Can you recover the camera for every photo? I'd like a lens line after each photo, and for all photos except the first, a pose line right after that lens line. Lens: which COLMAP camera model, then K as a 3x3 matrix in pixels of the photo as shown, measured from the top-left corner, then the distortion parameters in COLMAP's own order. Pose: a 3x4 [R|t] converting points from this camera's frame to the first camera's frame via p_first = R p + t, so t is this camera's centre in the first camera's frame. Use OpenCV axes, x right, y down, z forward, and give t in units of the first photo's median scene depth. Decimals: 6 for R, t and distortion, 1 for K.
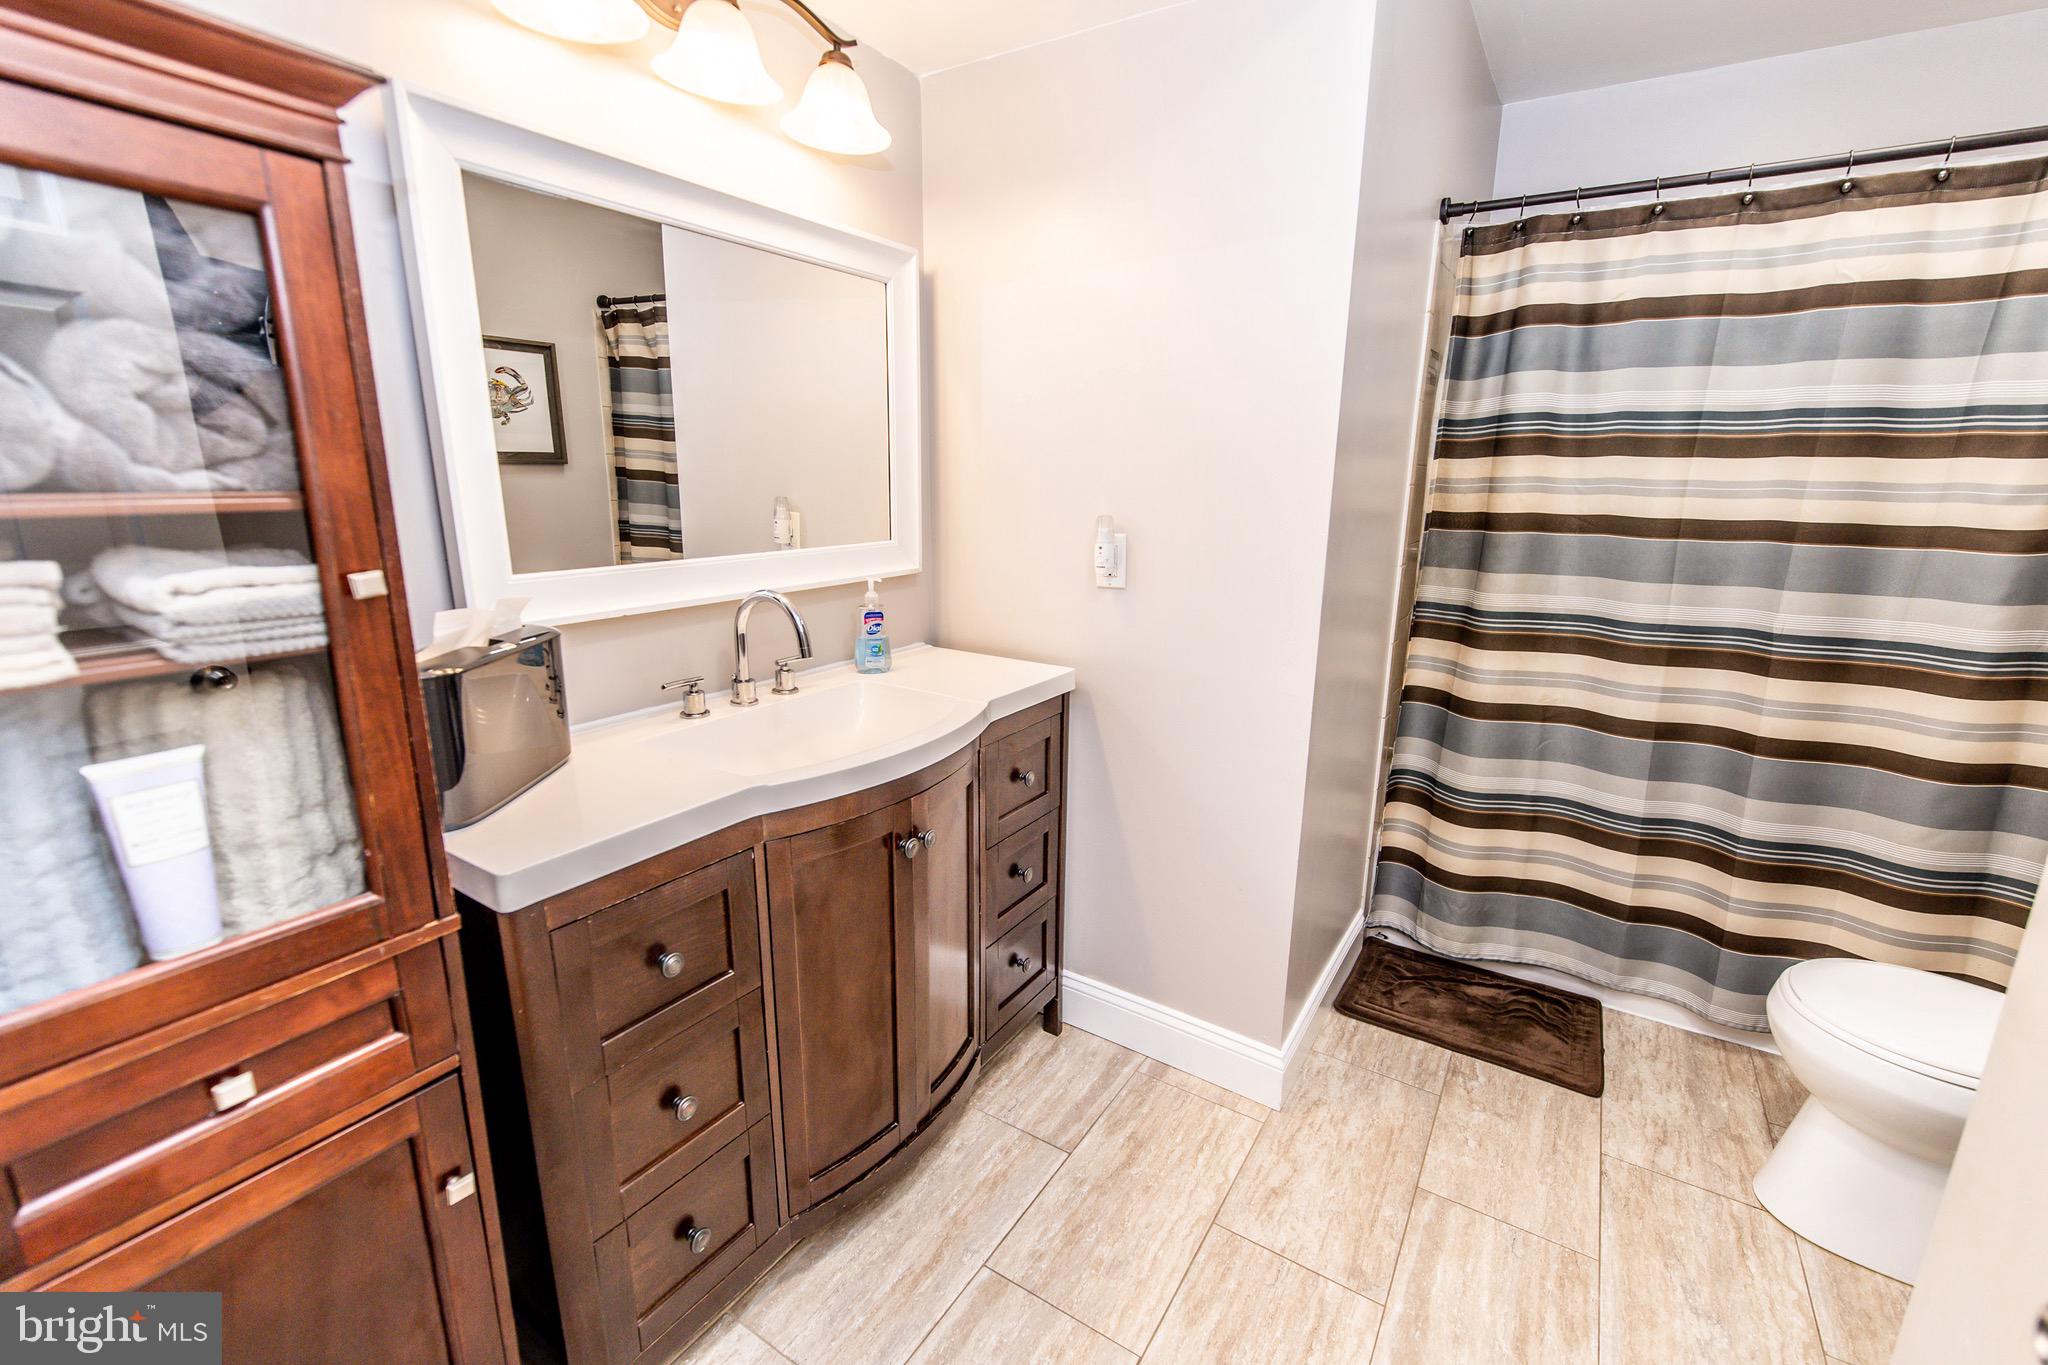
lens RADIAL K [[874.8, 0, 1026.5], [0, 874.8, 684.7], [0, 0, 1]] dist [0.001047, 0.000076]
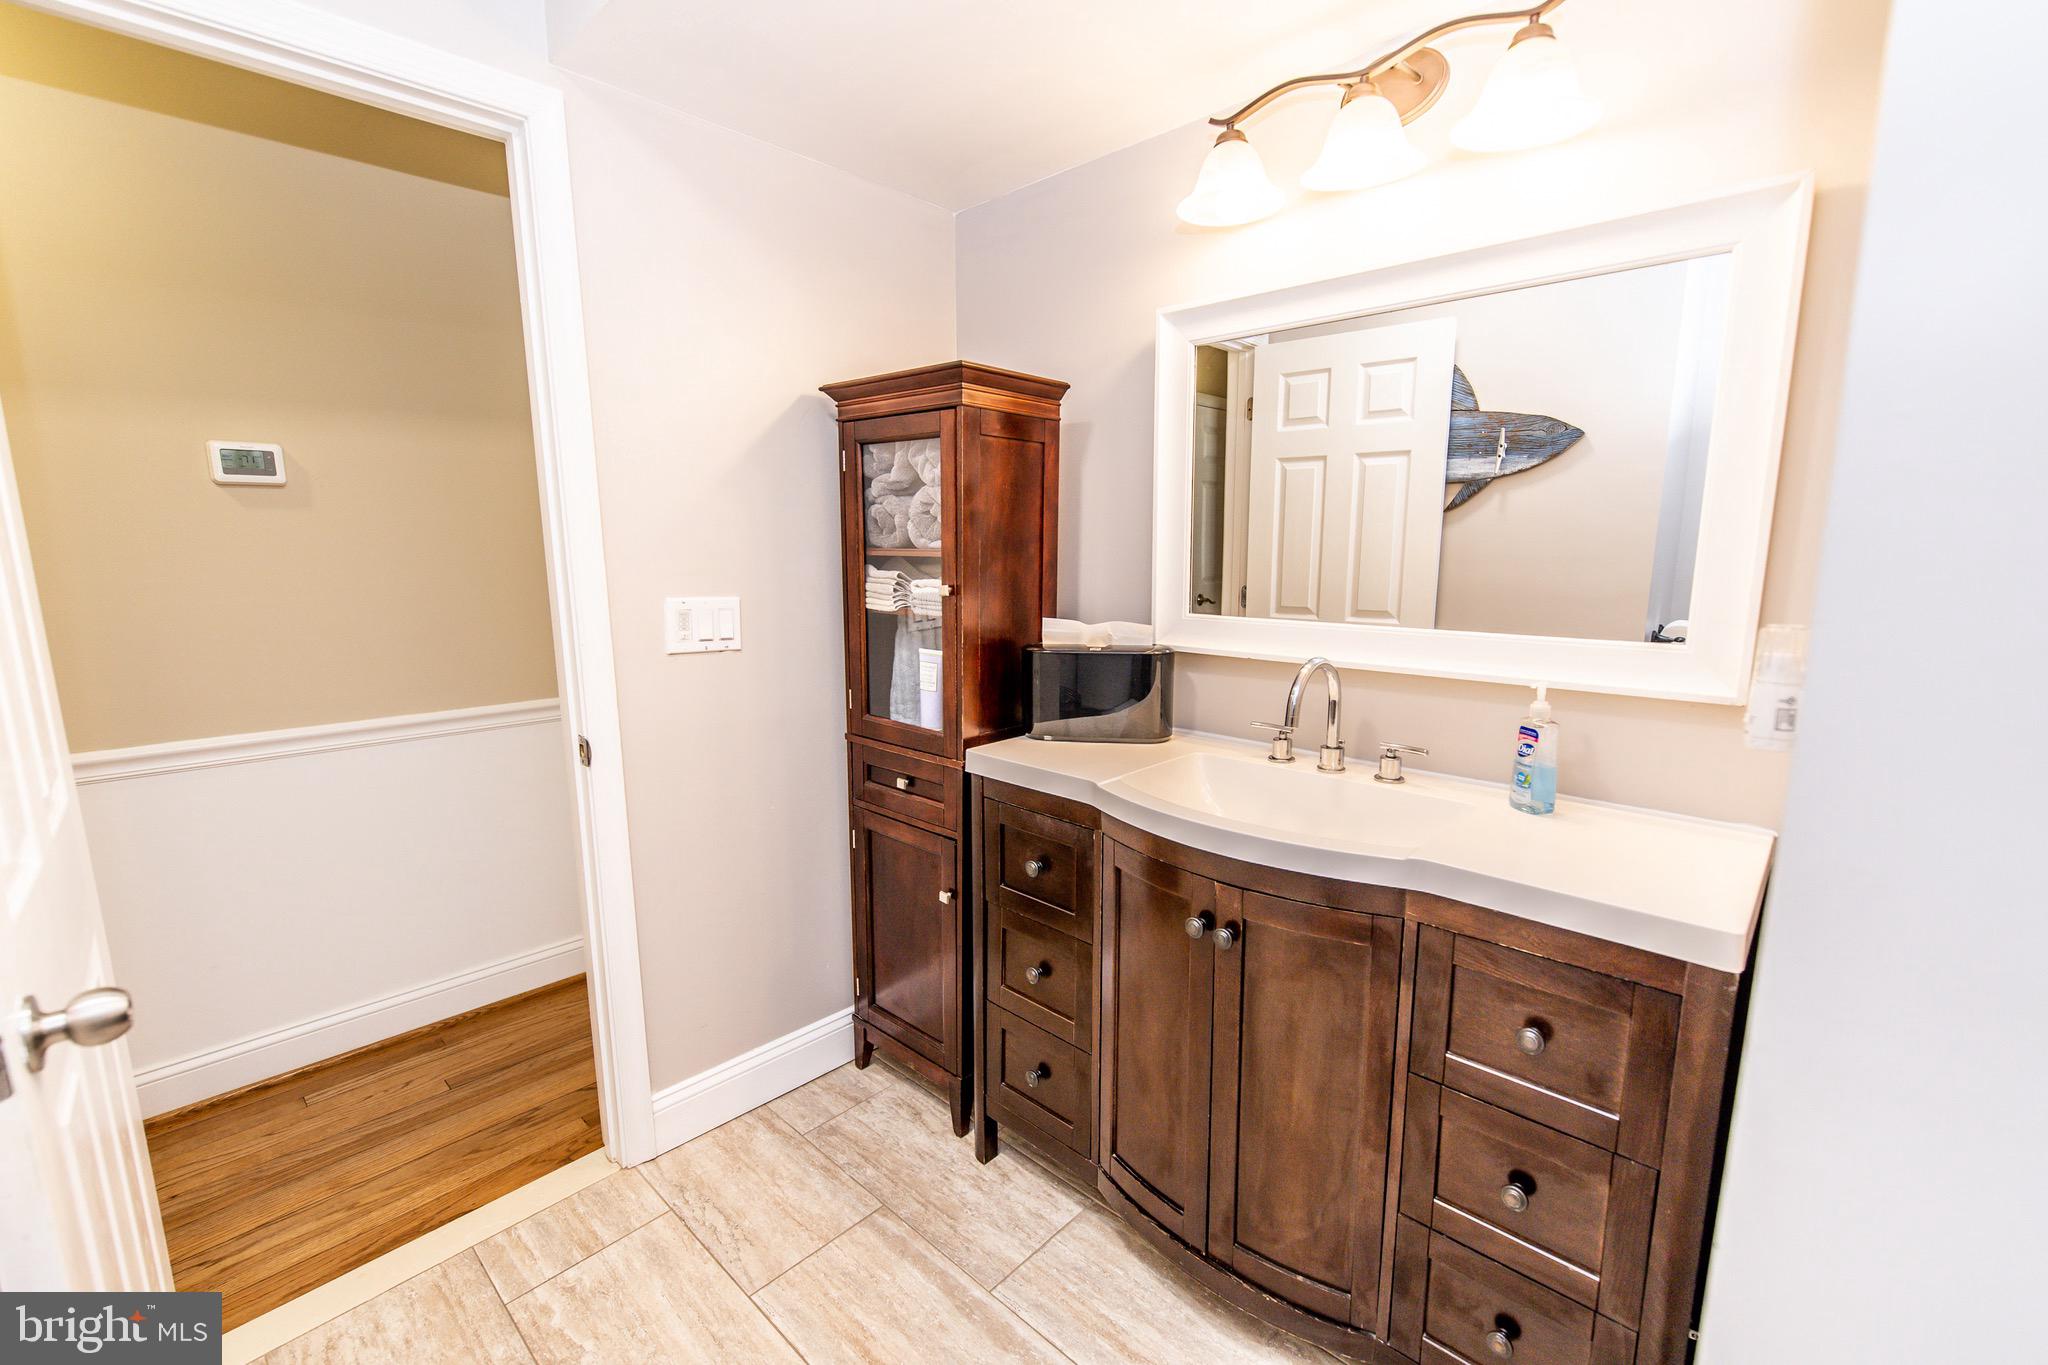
lens RADIAL K [[874.8, 0, 1028.7], [0, 874.8, 683.3], [0, 0, 1]] dist [0.001047, 0.000076]
pose [[-0.179170, 0.144624, -0.973130, 0.799504], [-0.238333, 0.953292, 0.185557, -0.203111], [0.954513, 0.265176, -0.136333, 0.902808]]
